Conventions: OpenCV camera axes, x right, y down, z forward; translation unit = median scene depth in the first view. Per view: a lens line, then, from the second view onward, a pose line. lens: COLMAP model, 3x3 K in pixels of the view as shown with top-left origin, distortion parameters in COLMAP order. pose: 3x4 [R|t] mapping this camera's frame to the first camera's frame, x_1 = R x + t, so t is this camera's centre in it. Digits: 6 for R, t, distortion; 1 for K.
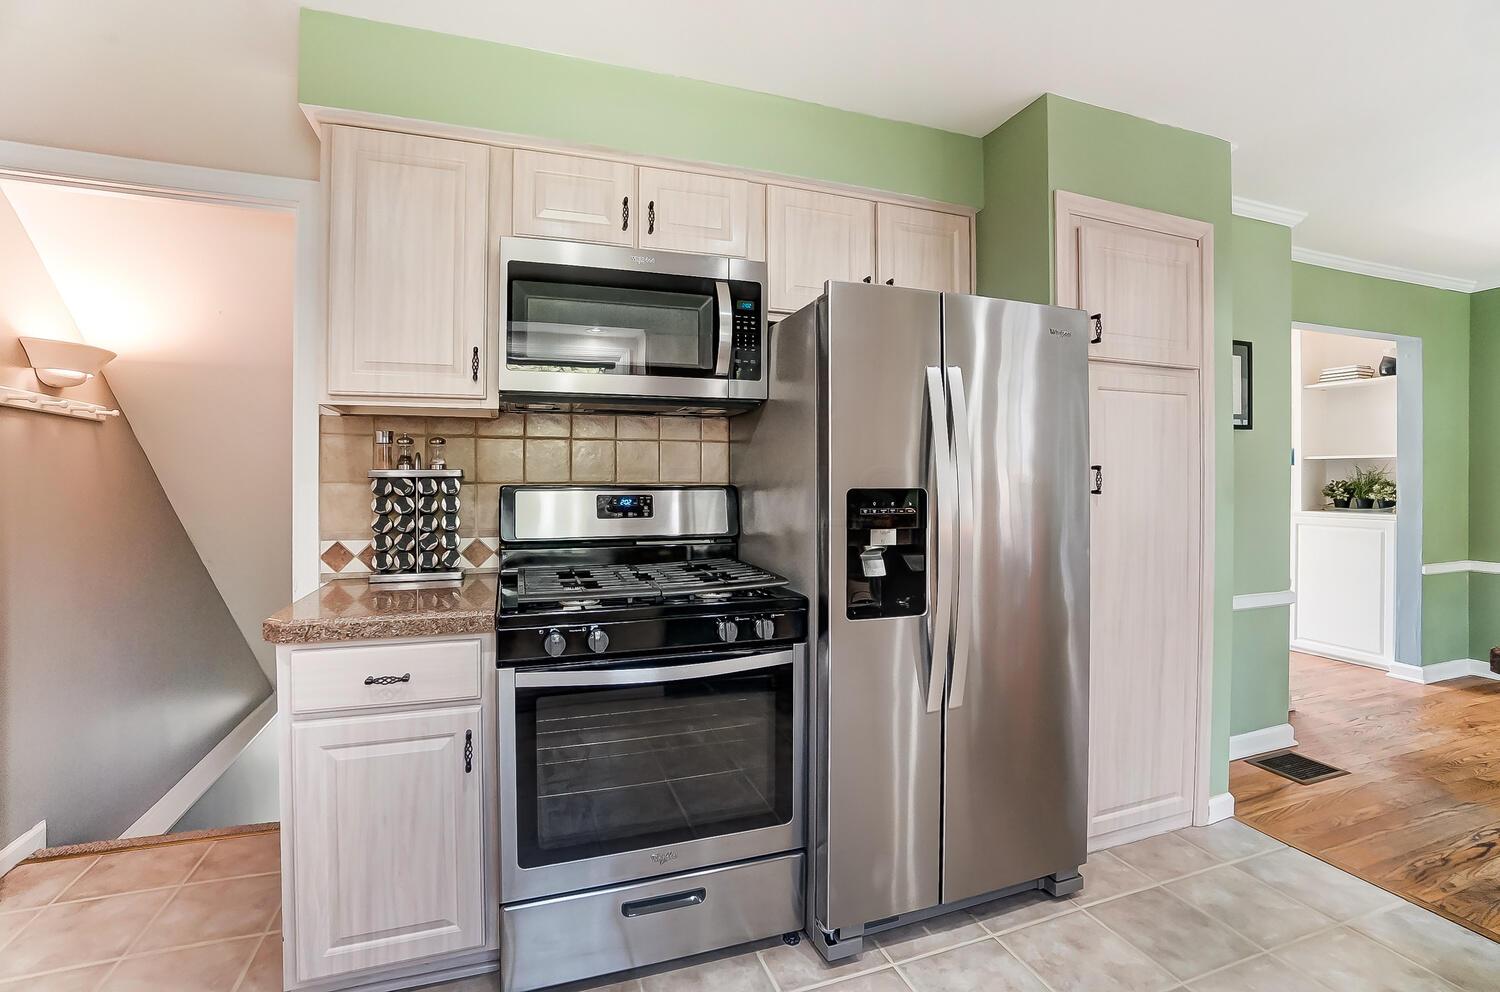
lens RADIAL K [[670.1, 0, 745.9], [0, 670.1, 479.3], [0, 0, 1]] dist [-0.056514, 0.017657]
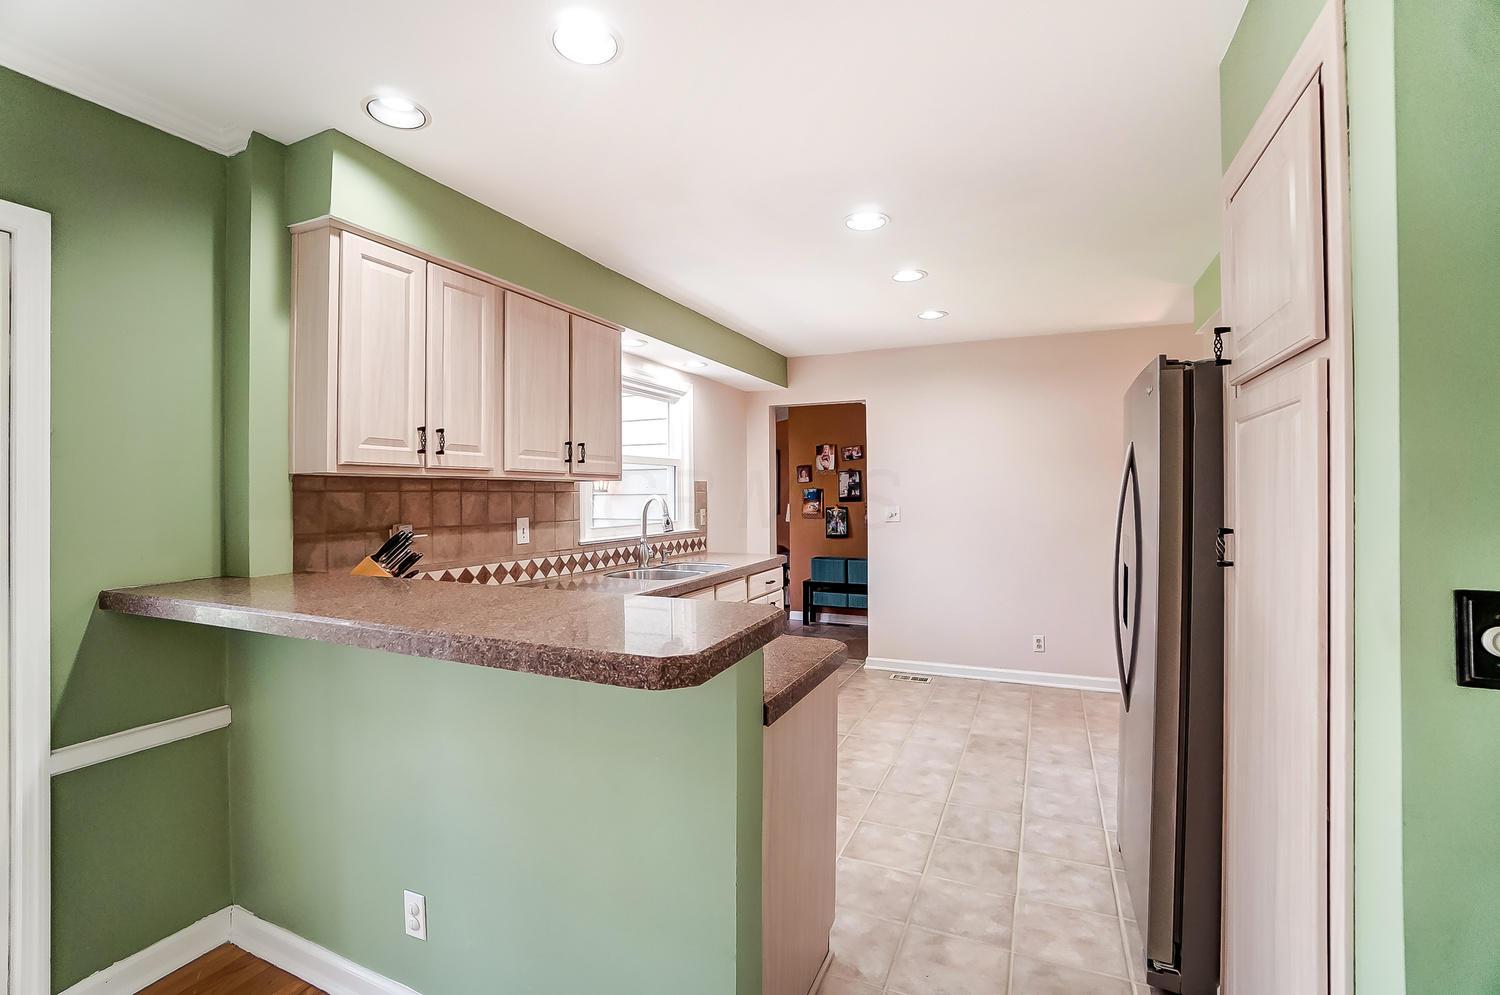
lens RADIAL K [[670.1, 0, 739.6], [0, 670.1, 494.0], [0, 0, 1]] dist [-0.056514, 0.017657]
pose [[-0.693815, -0.000256, -0.720154, 1.506915], [0.001602, 0.999997, -0.001899, -0.060115], [0.720152, -0.002471, -0.693812, 1.165358]]
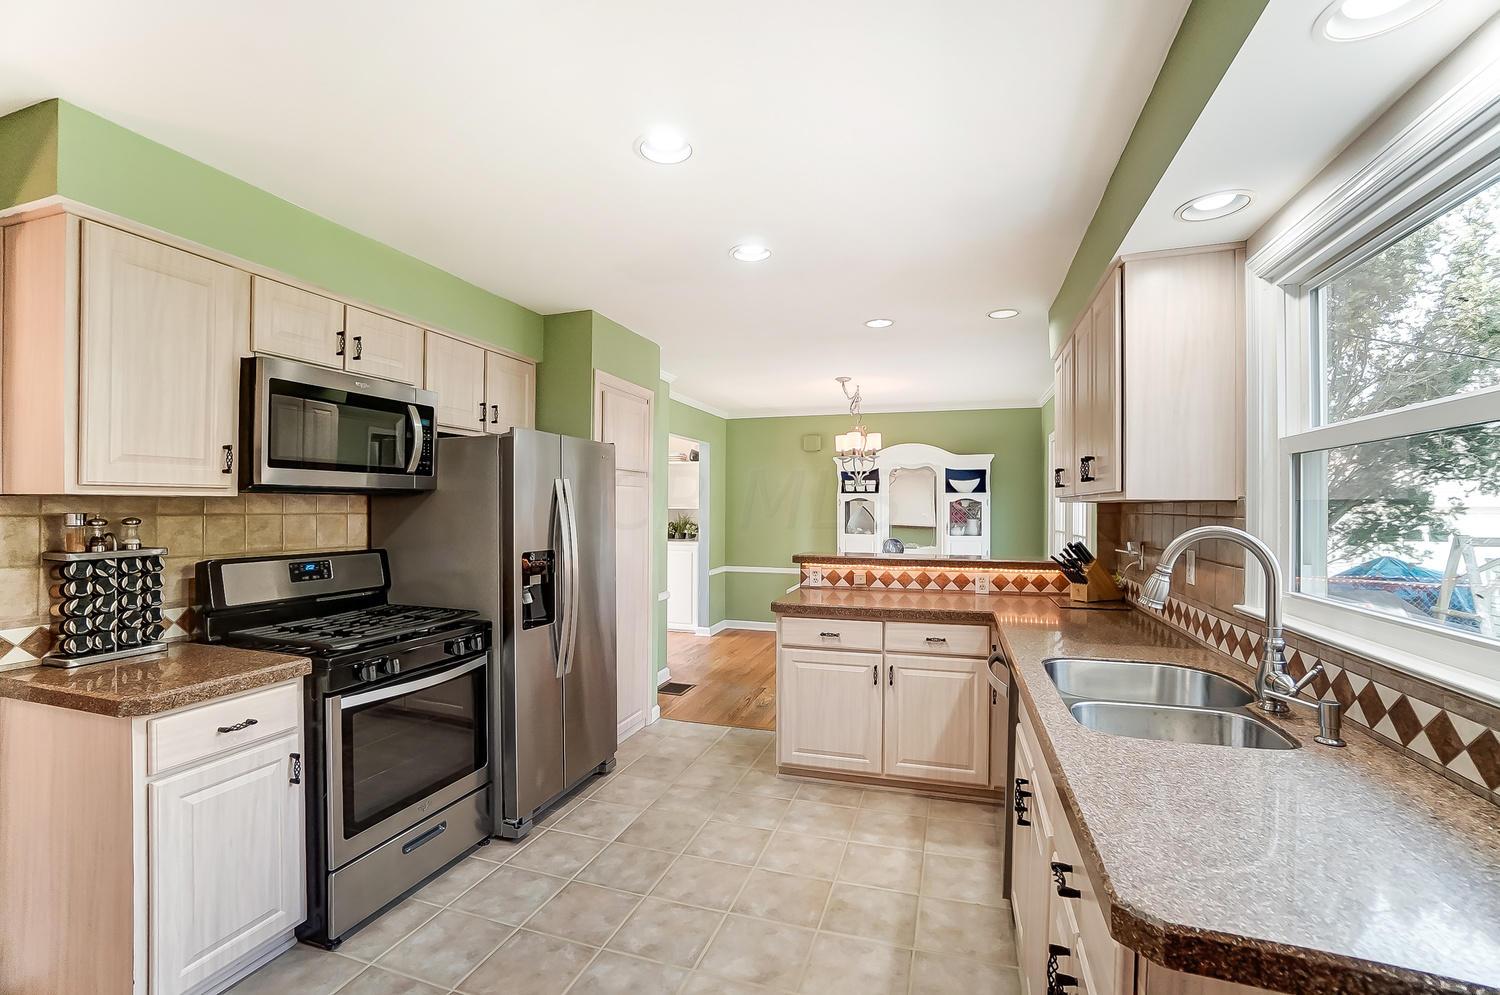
lens RADIAL K [[670.1, 0, 733.6], [0, 670.1, 507.2], [0, 0, 1]] dist [-0.056514, 0.017657]
pose [[0.616222, -0.000209, 0.787573, -0.697837], [-0.001847, 0.999997, 0.001711, -0.085180], [-0.787571, -0.002509, 0.616219, -0.371599]]
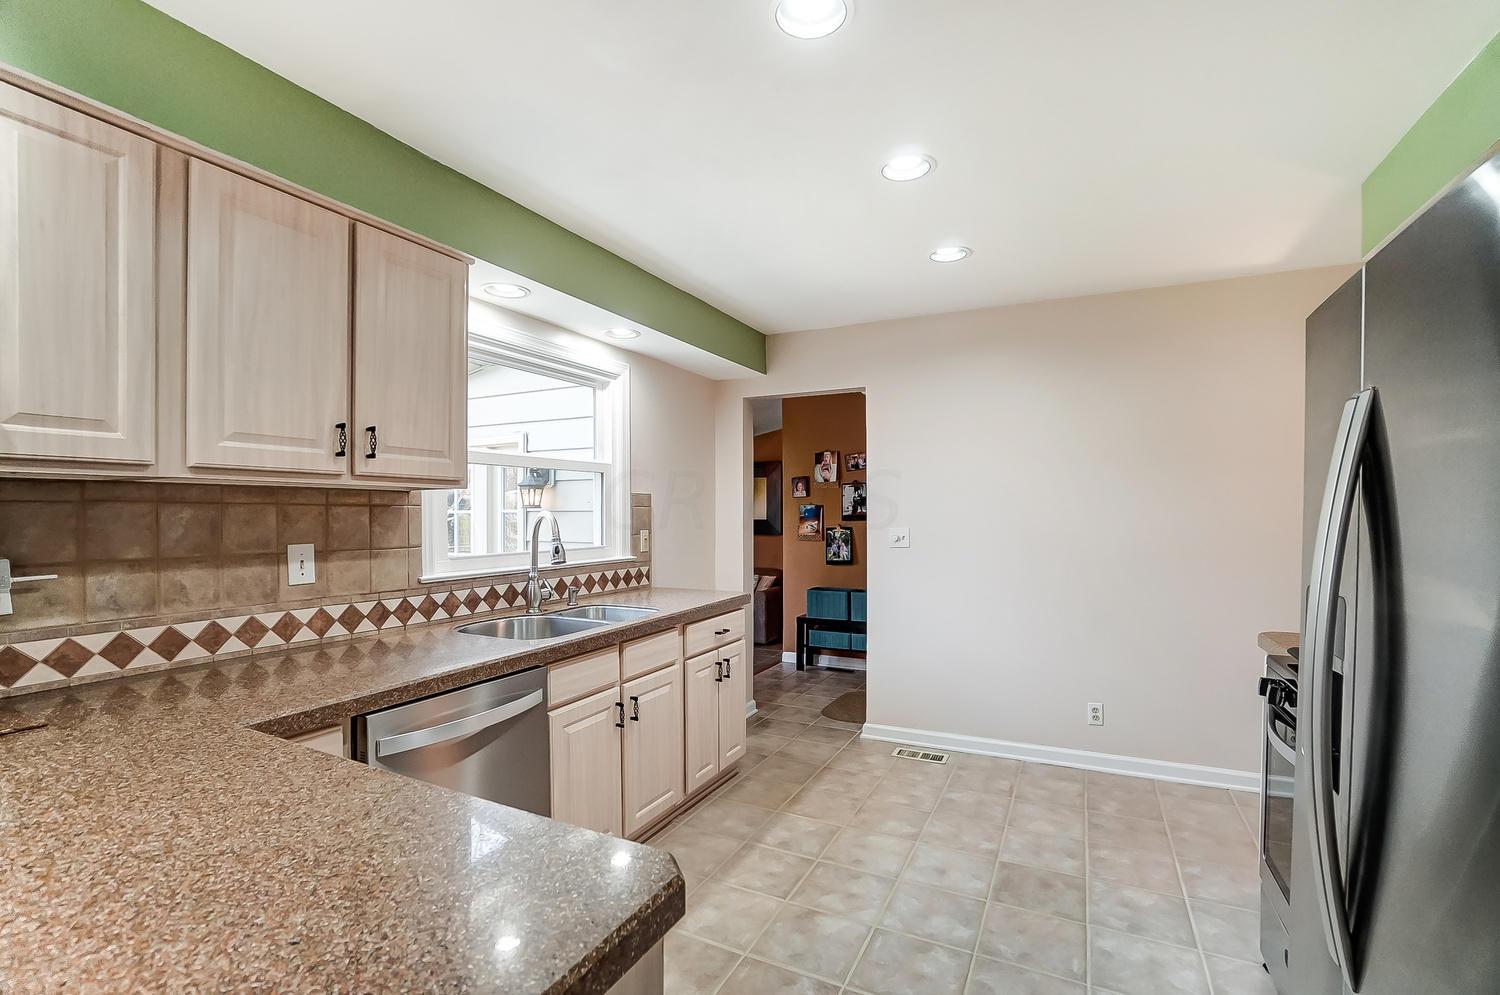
lens RADIAL K [[670.1, 0, 735.6], [0, 670.1, 529.2], [0, 0, 1]] dist [-0.056514, 0.017657]
pose [[-0.728727, 0.015372, -0.684632, 0.931962], [0.000337, 0.999756, 0.022088, -0.053485], [0.684805, 0.015865, -0.728554, 0.899131]]
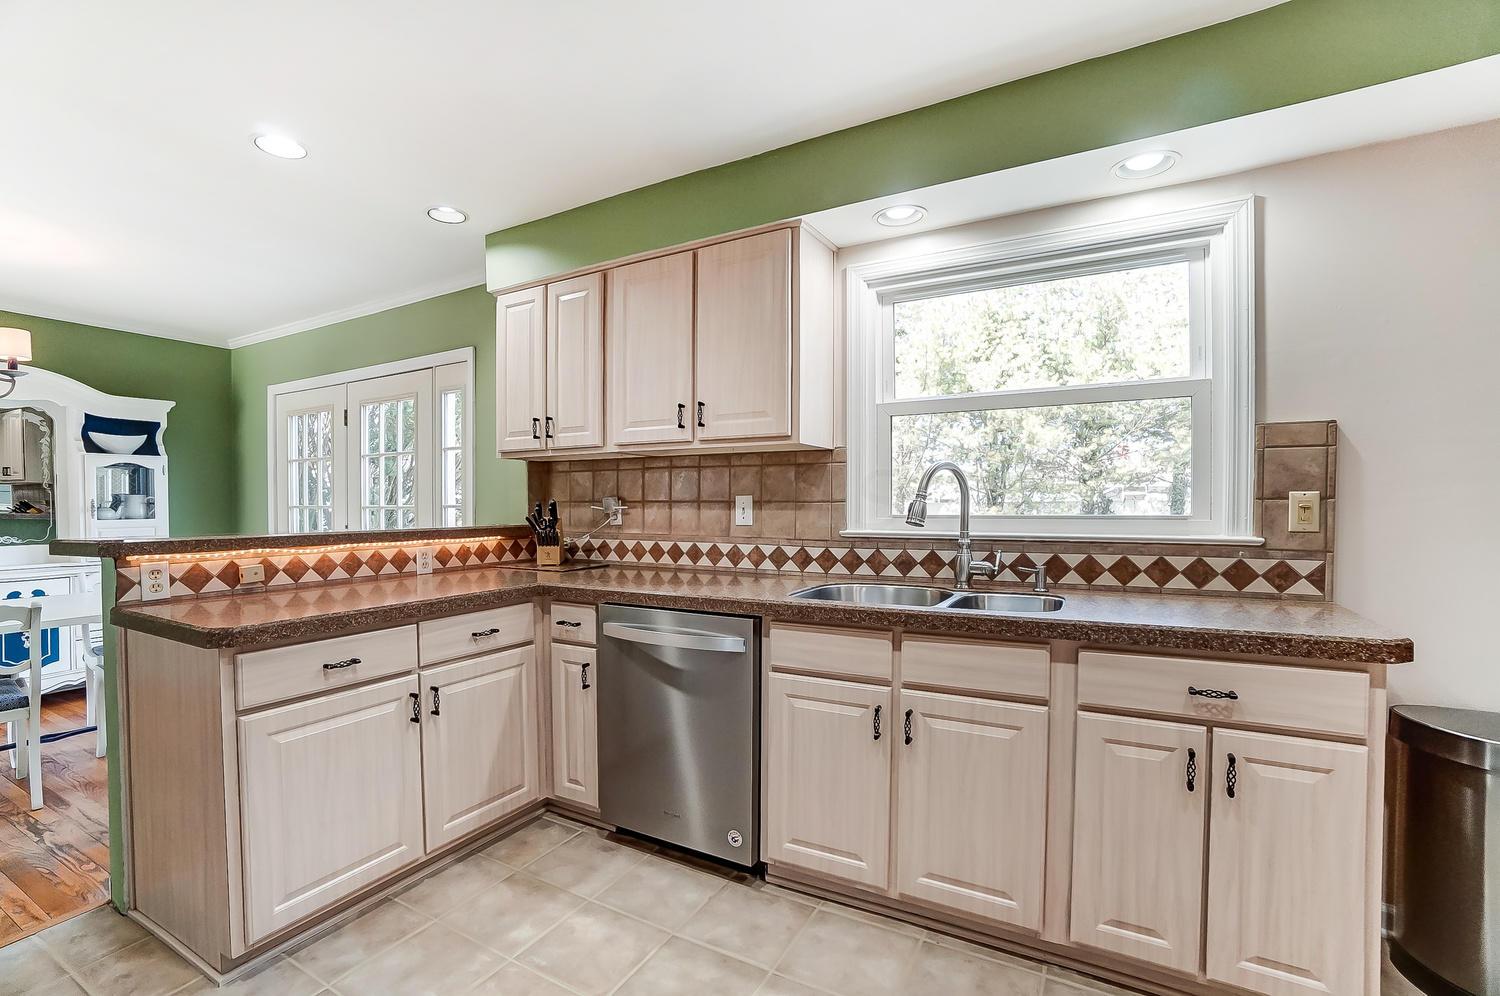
lens RADIAL K [[670.1, 0, 733.5], [0, 670.1, 518.8], [0, 0, 1]] dist [-0.056514, 0.017657]
pose [[-0.653366, -0.018678, 0.756812, -0.306042], [0.000541, 0.999684, 0.025139, 0.005124], [-0.757042, 0.016835, -0.653149, 0.627436]]
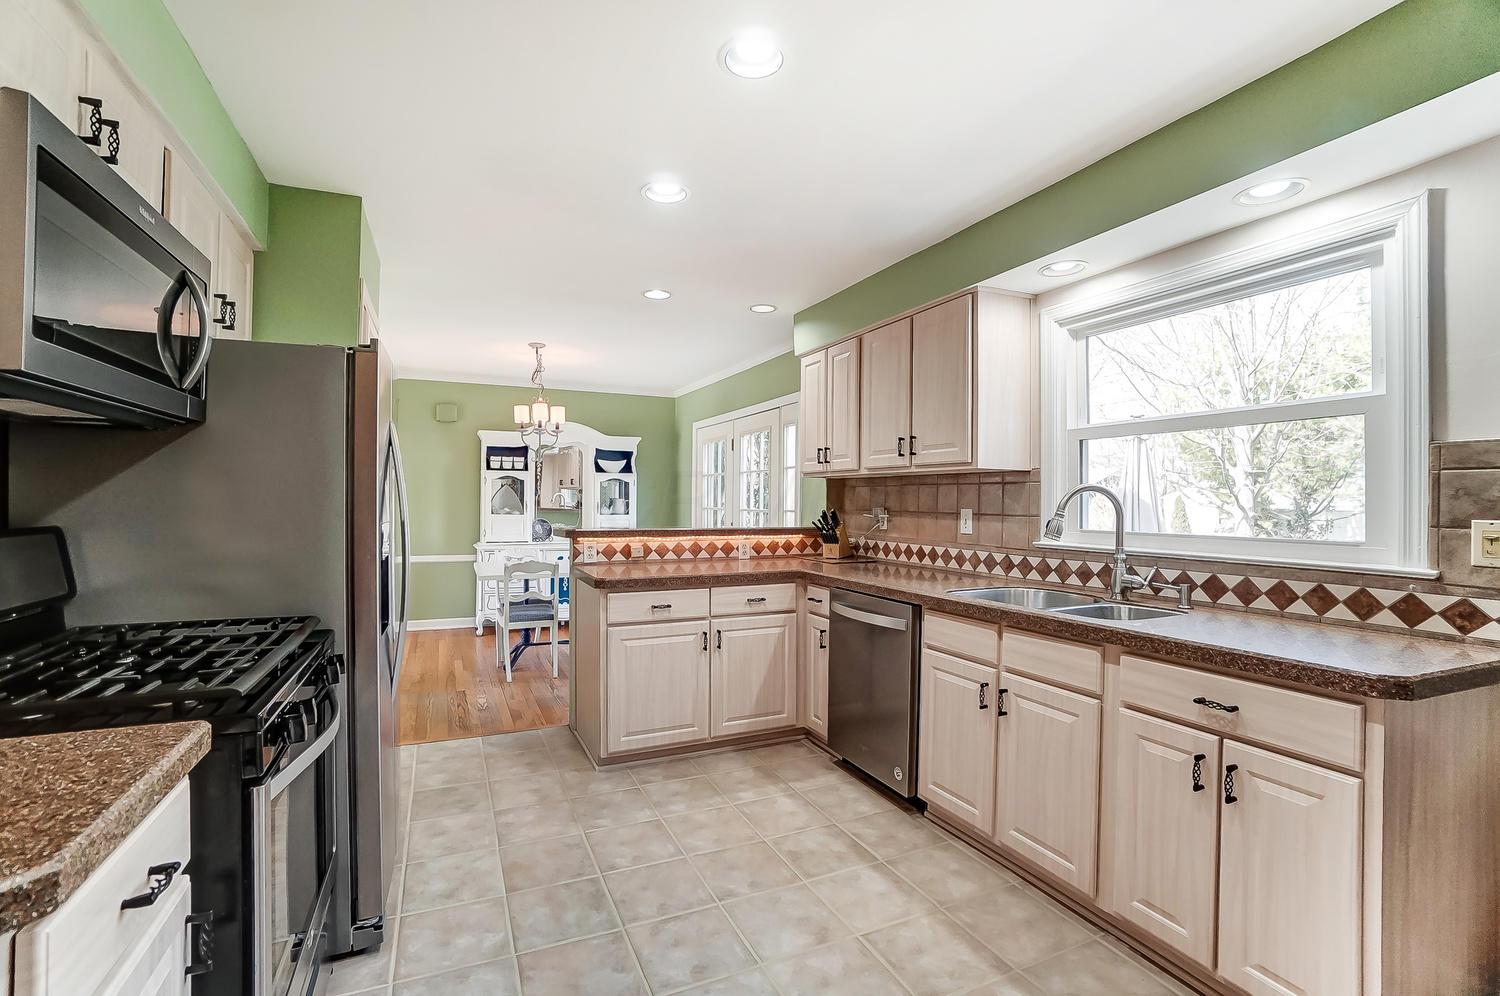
lens RADIAL K [[670.1, 0, 740.4], [0, 670.1, 497.0], [0, 0, 1]] dist [-0.056514, 0.017657]
pose [[-0.083229, 0.001394, 0.996529, -0.856085], [-0.009122, 0.999956, -0.002161, -0.028512], [-0.996489, -0.009270, -0.083212, 0.396105]]
